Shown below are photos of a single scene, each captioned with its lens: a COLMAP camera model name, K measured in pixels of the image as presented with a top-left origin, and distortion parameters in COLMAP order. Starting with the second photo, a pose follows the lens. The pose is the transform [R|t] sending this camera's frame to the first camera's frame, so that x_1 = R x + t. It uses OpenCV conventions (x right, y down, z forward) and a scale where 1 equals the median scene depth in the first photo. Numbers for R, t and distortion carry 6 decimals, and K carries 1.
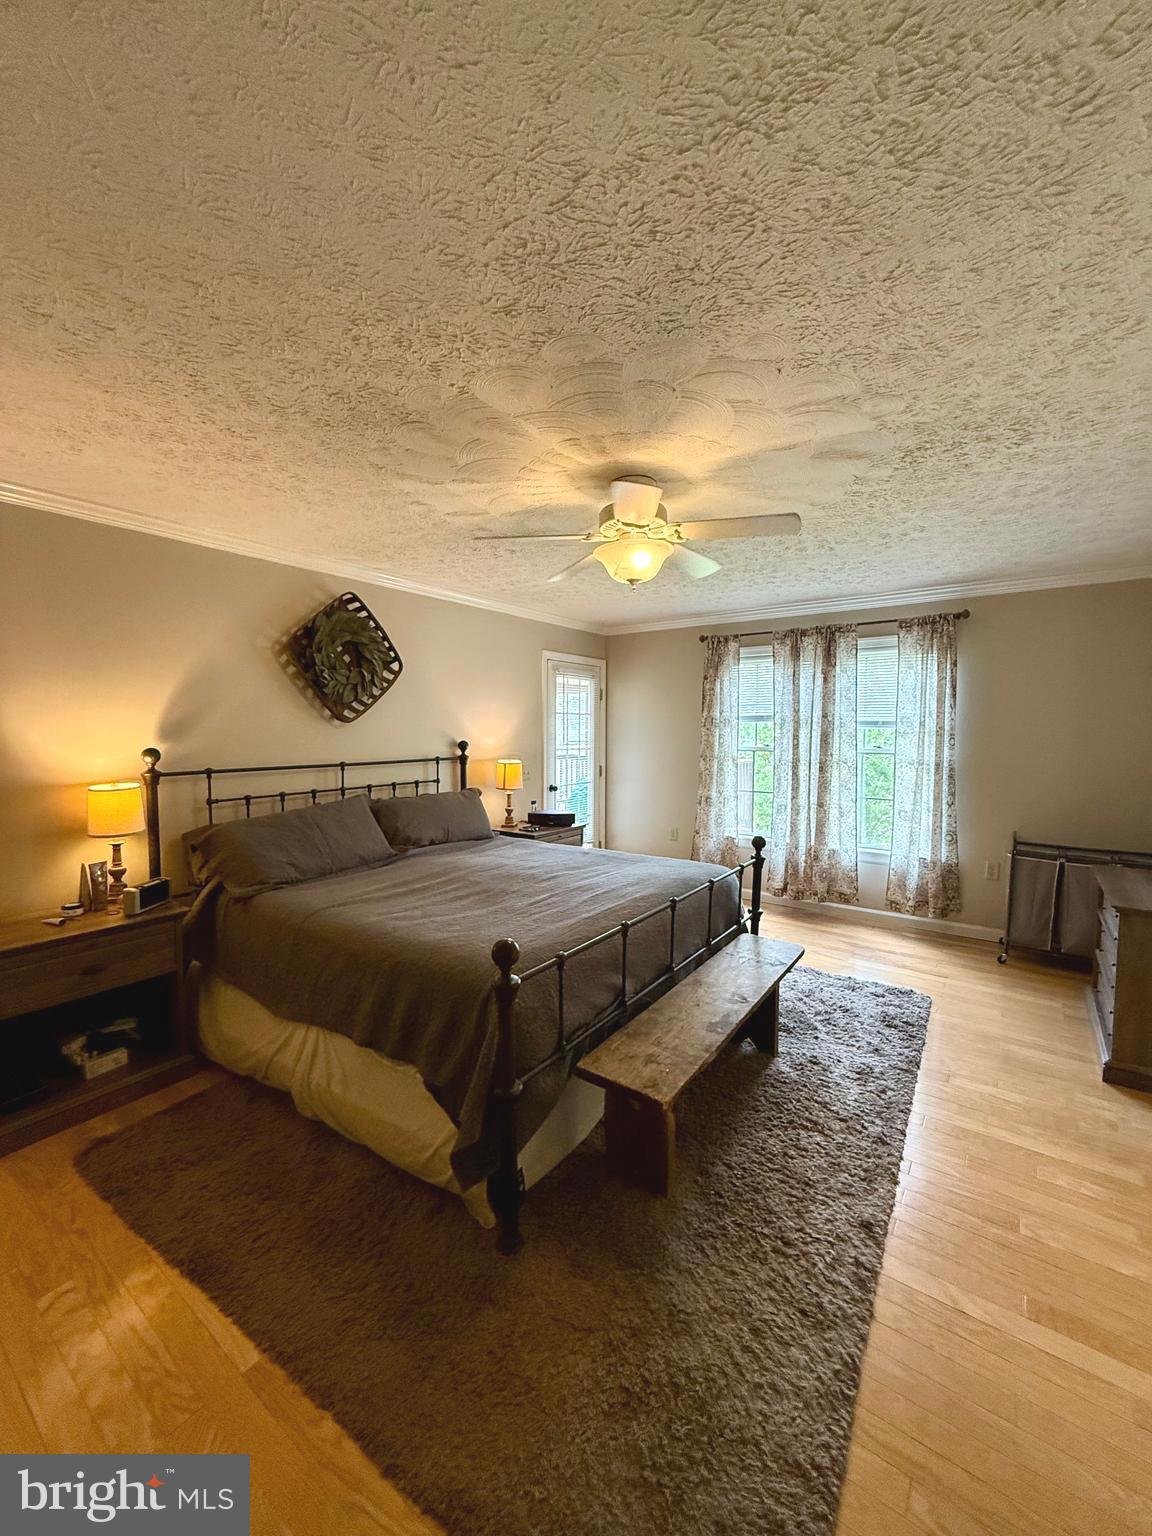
lens RADIAL K [[610.6, 0, 575.9], [0, 610.6, 761.5], [0, 0, 1]] dist [0.002035, -0.000287]
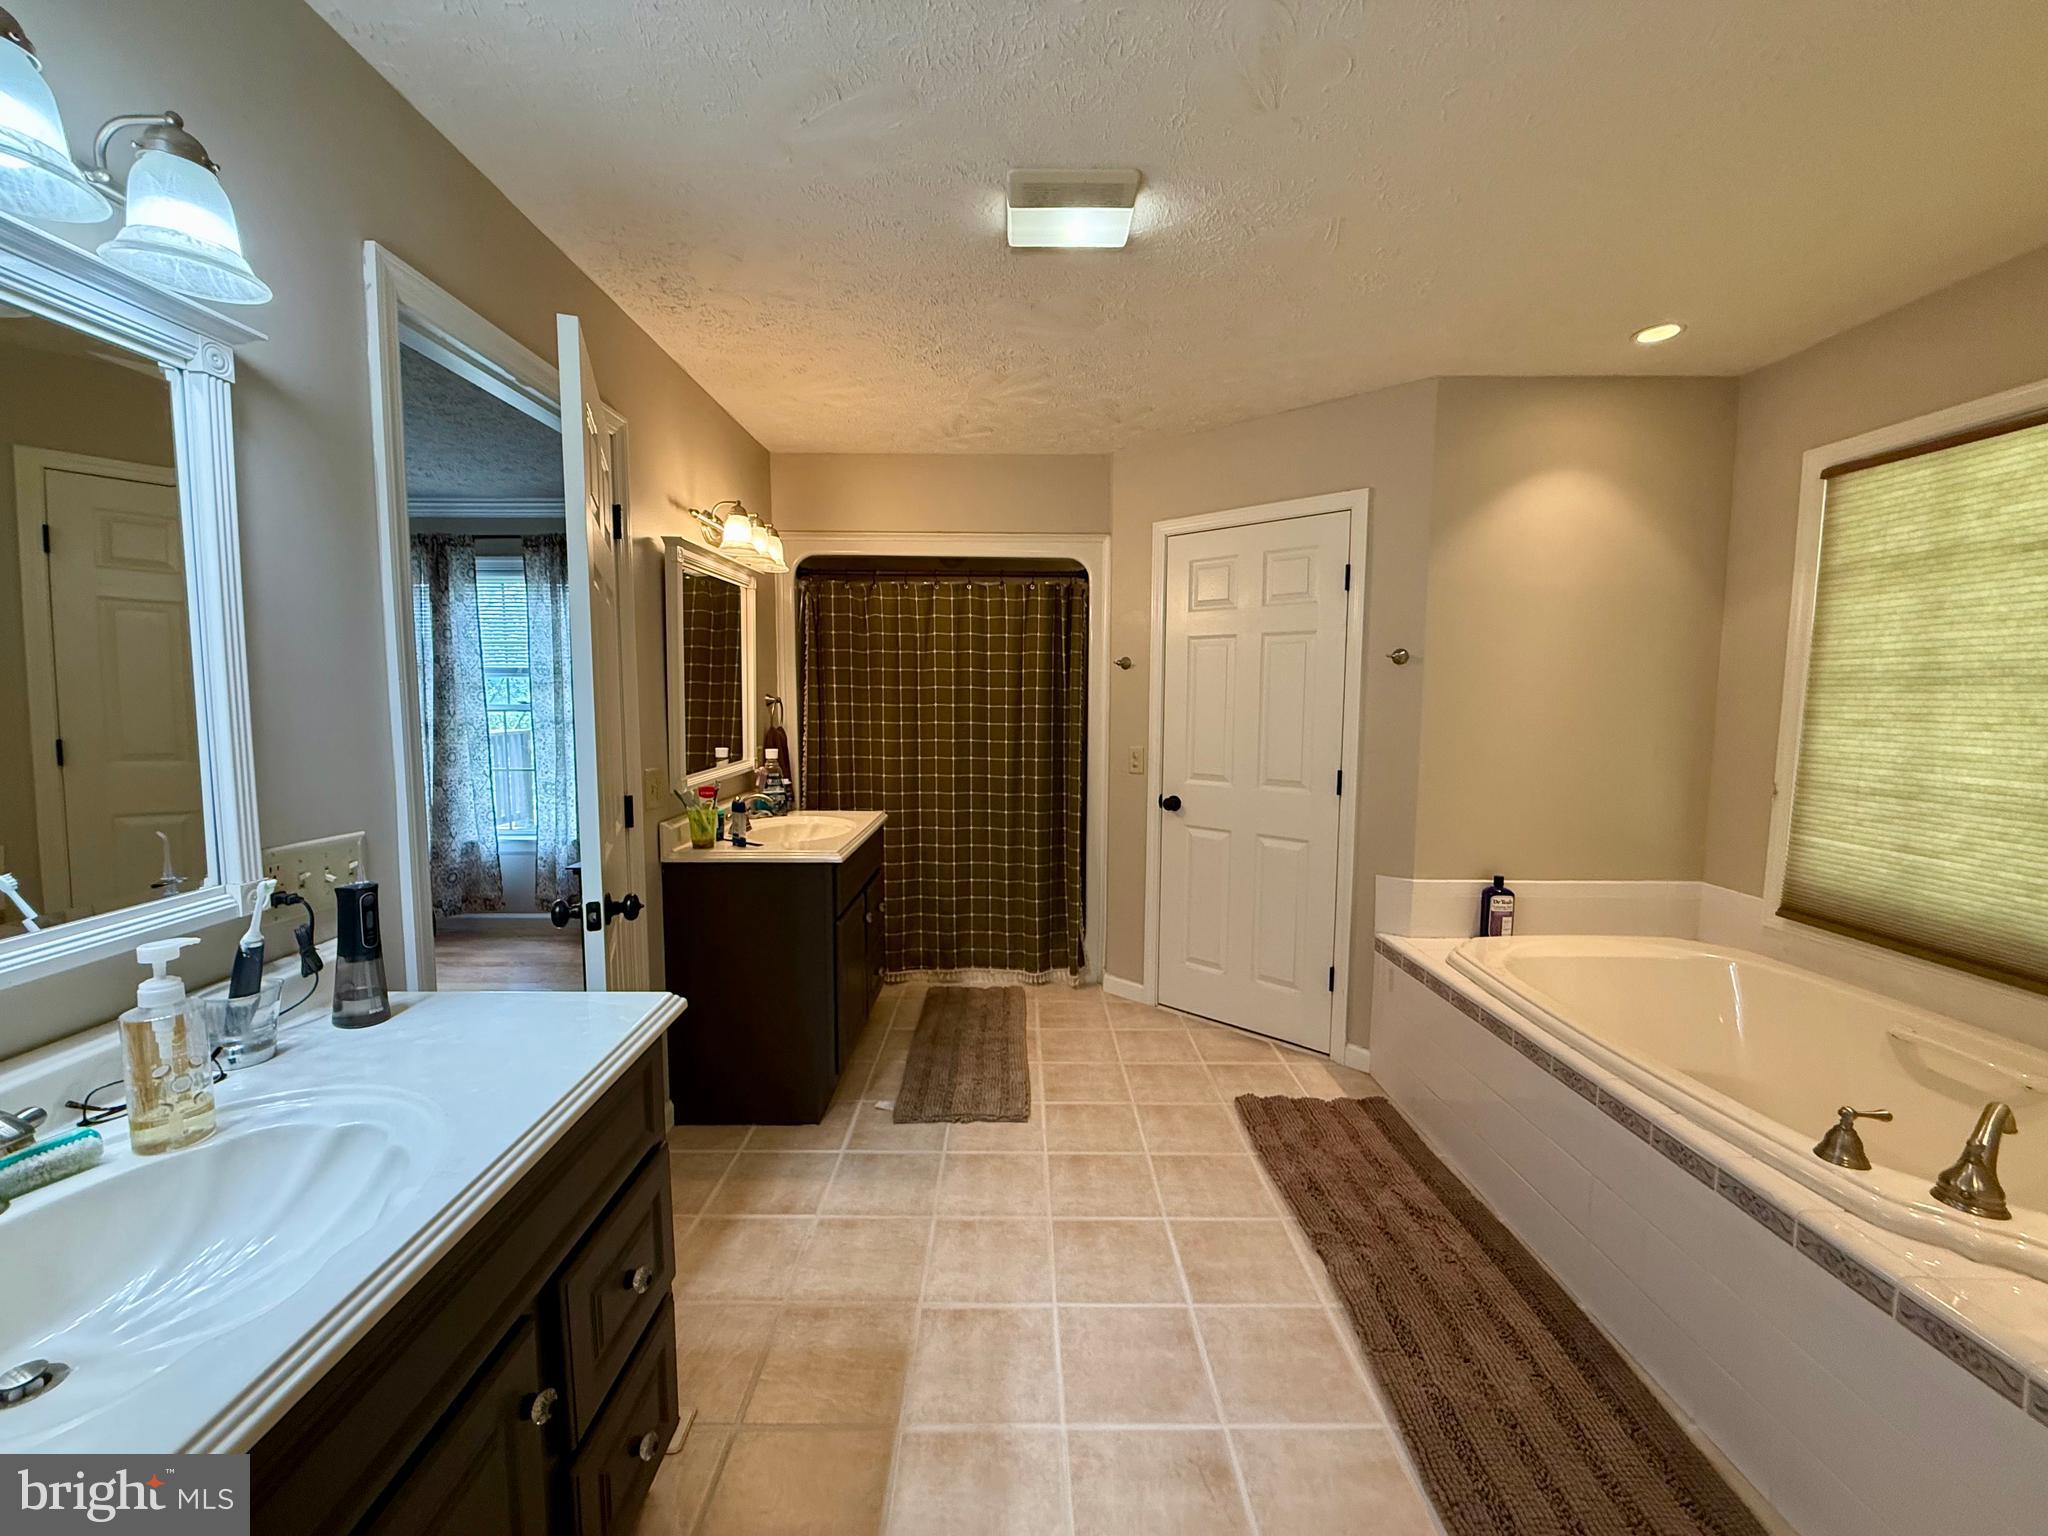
lens RADIAL K [[814.1, 0, 1020.9], [0, 814.1, 762.1], [0, 0, 1]] dist [0.002035, -0.000287]
pose [[0.804257, -0.056346, 0.591605, 0.412586], [0.034881, 0.998255, 0.047657, 0.025831], [-0.593257, -0.017693, 0.804818, -0.205565]]
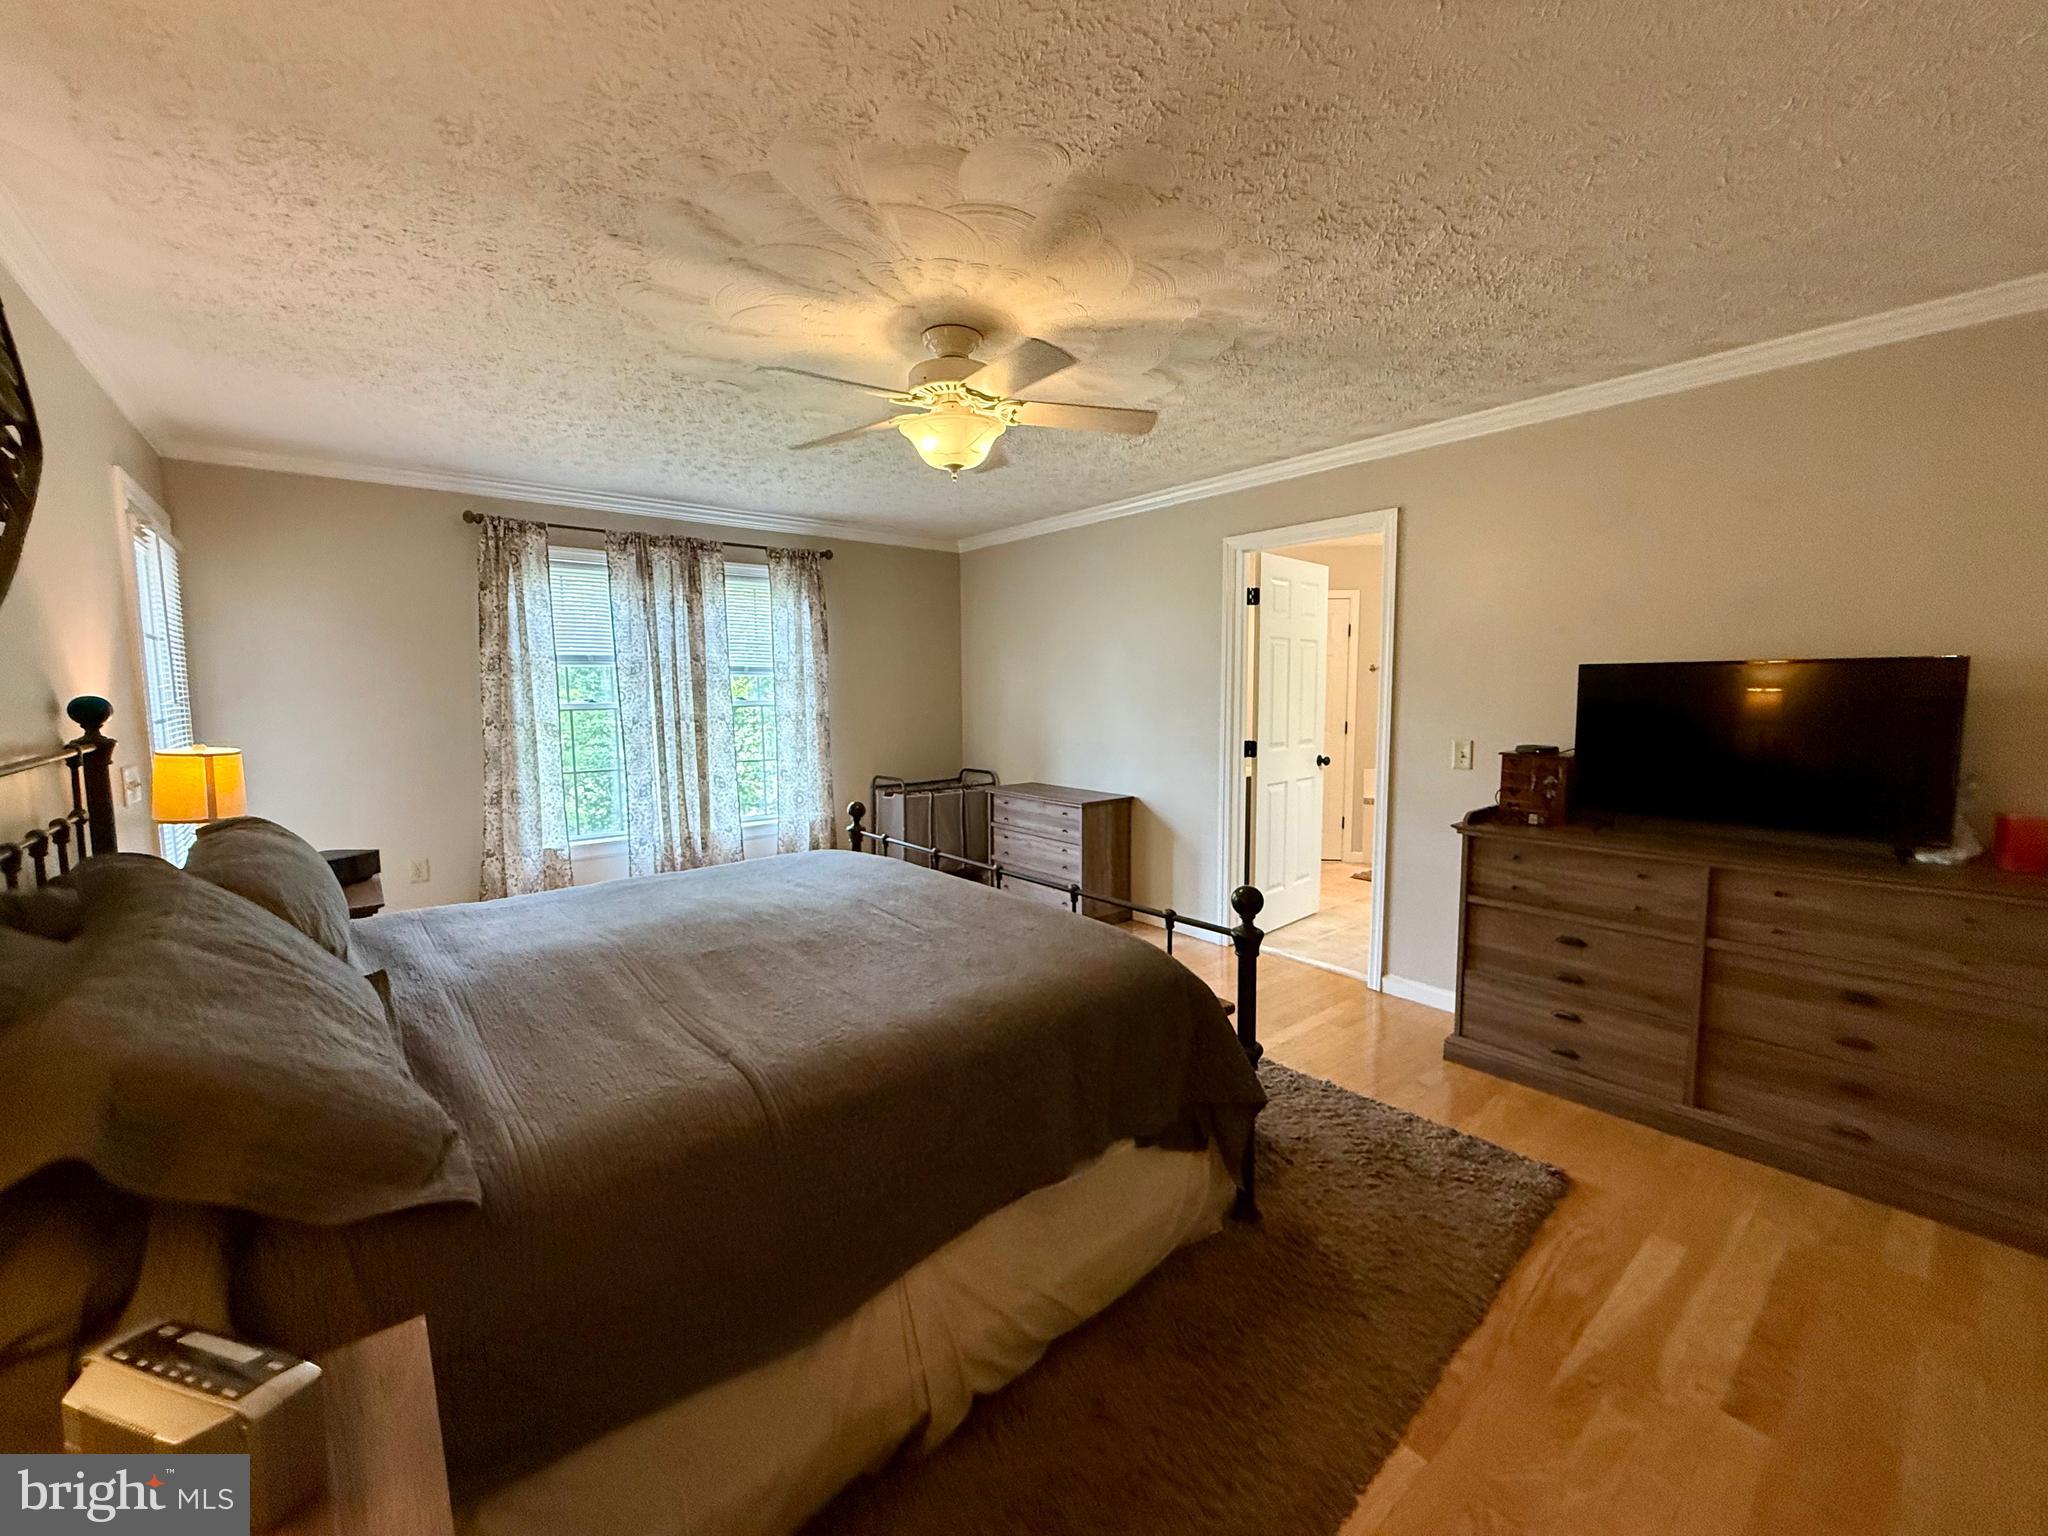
lens RADIAL K [[814.1, 0, 1017.8], [0, 814.1, 767.1], [0, 0, 1]] dist [0.002035, -0.000287]
pose [[0.250232, -0.097030, 0.963311, -0.512105], [0.060272, 0.994597, 0.084525, -0.002151], [-0.966308, 0.036909, 0.254728, 0.387654]]
